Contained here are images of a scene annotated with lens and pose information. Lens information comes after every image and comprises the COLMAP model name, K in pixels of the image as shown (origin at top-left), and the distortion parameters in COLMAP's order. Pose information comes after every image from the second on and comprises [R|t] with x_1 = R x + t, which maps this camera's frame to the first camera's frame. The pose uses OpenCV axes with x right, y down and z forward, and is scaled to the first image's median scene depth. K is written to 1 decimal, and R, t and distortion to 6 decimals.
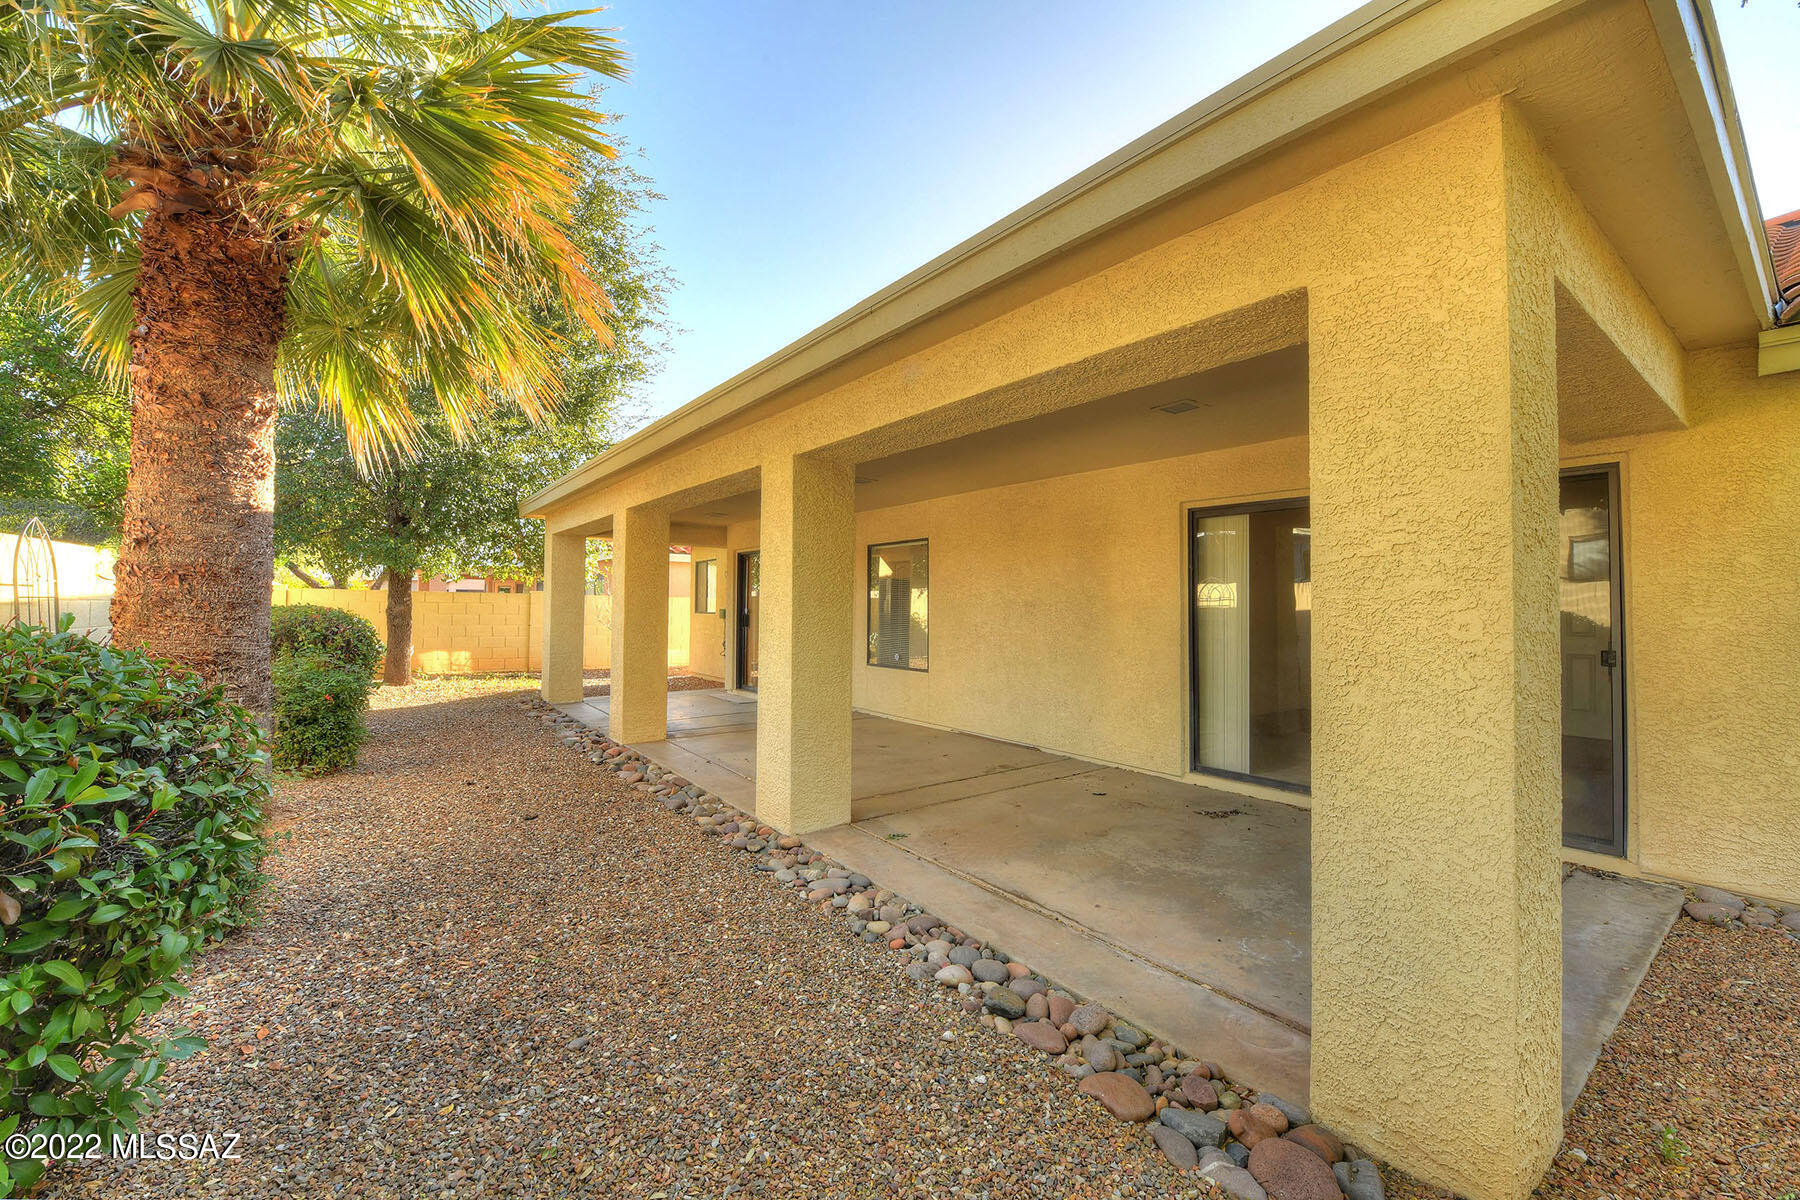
lens RADIAL K [[757.1, 0, 926.7], [0, 757.1, 588.3], [0, 0, 1]] dist [-0.023934, 0.000556]
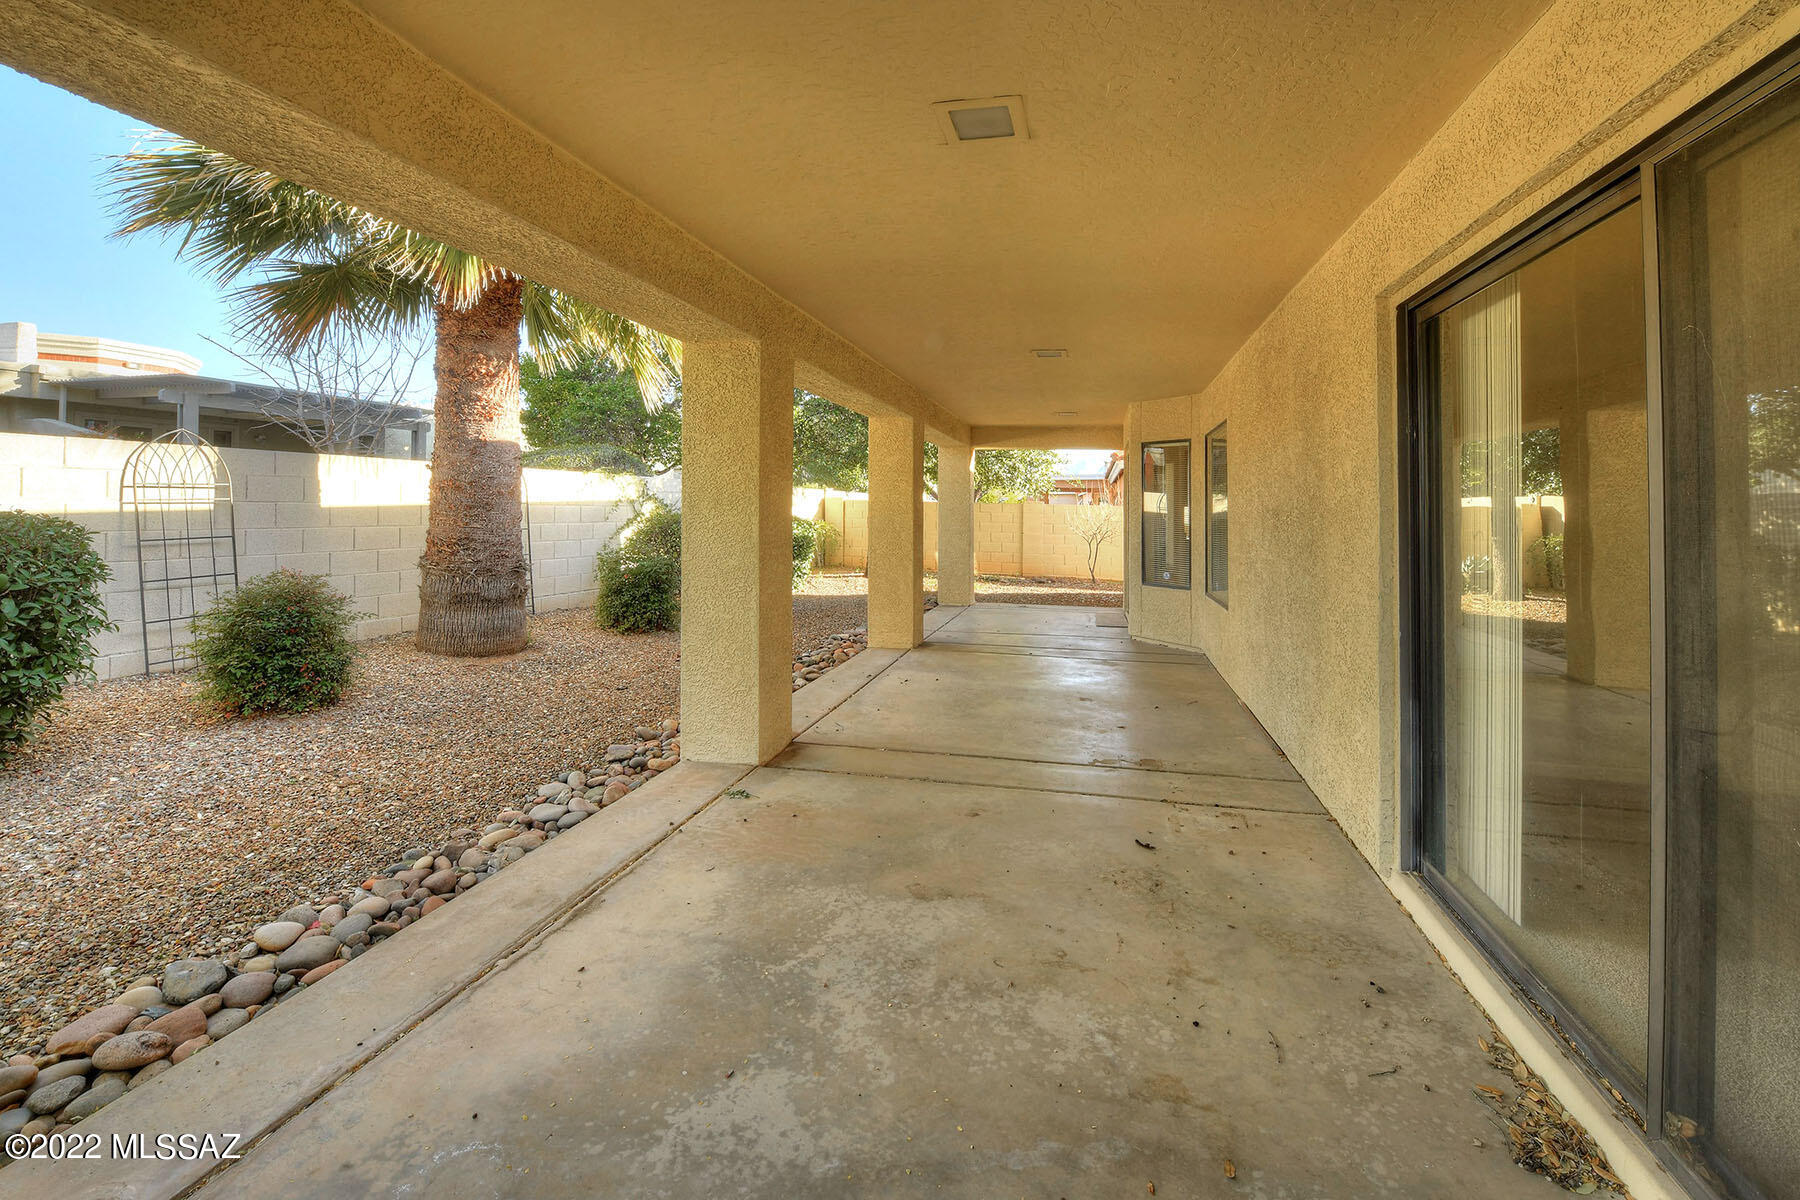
lens RADIAL K [[761.0, 0, 896.2], [0, 761.0, 505.9], [0, 0, 1]] dist [-0.023096, -0.000261]
pose [[0.621689, -0.002444, -0.783260, 0.732770], [0.007683, 0.999966, 0.002978, 0.020947], [0.783226, -0.007870, 0.621687, 0.663786]]
